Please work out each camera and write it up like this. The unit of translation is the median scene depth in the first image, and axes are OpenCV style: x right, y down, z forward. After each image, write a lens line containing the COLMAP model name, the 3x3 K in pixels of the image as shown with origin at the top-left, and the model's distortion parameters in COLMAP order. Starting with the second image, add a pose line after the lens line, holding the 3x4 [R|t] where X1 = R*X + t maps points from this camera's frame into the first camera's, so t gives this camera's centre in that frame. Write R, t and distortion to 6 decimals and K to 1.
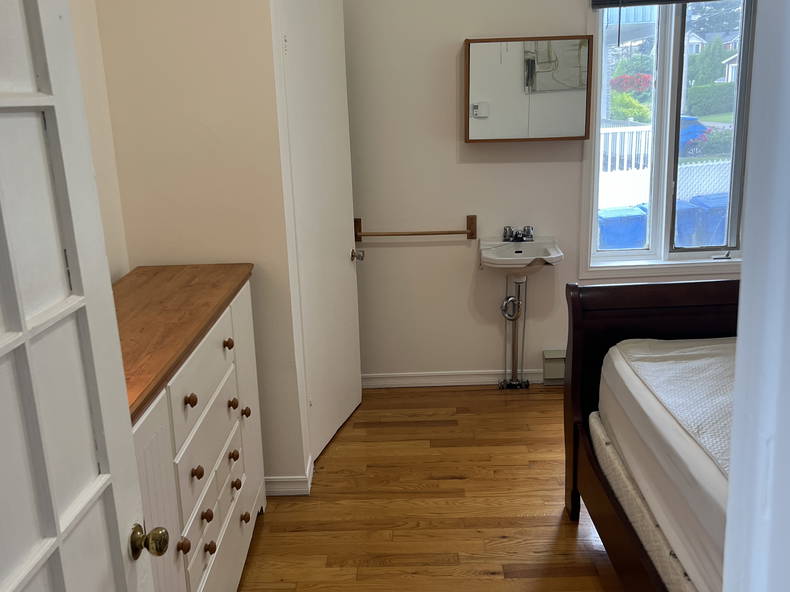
lens RADIAL K [[791.0, 0, 397.9], [0, 791.0, 300.4], [0, 0, 1]] dist [0.014374, 0.000000]
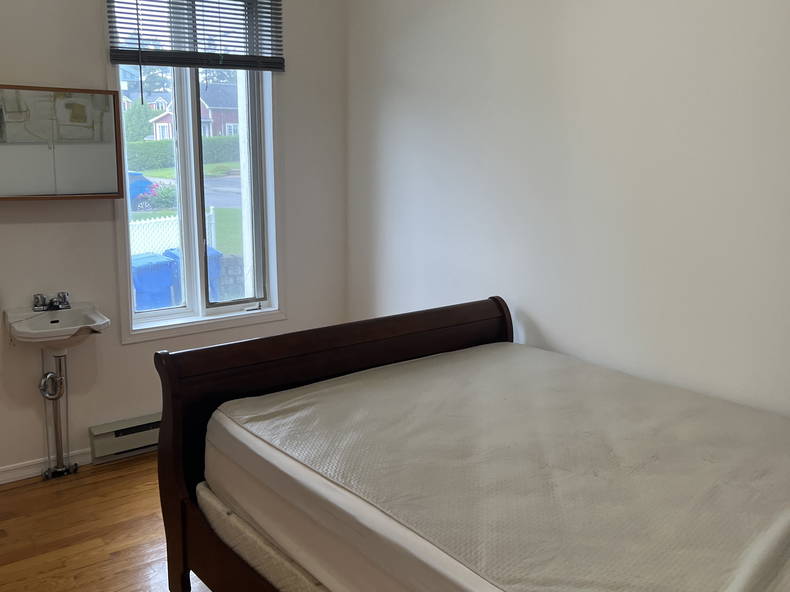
lens RADIAL K [[791.0, 0, 393.0], [0, 791.0, 291.4], [0, 0, 1]] dist [0.014374, 0.000000]
pose [[0.786025, -0.071683, 0.614024, -0.093018], [0.118795, 0.992257, -0.036233, -0.017335], [-0.606673, 0.101424, 0.788455, 0.058499]]
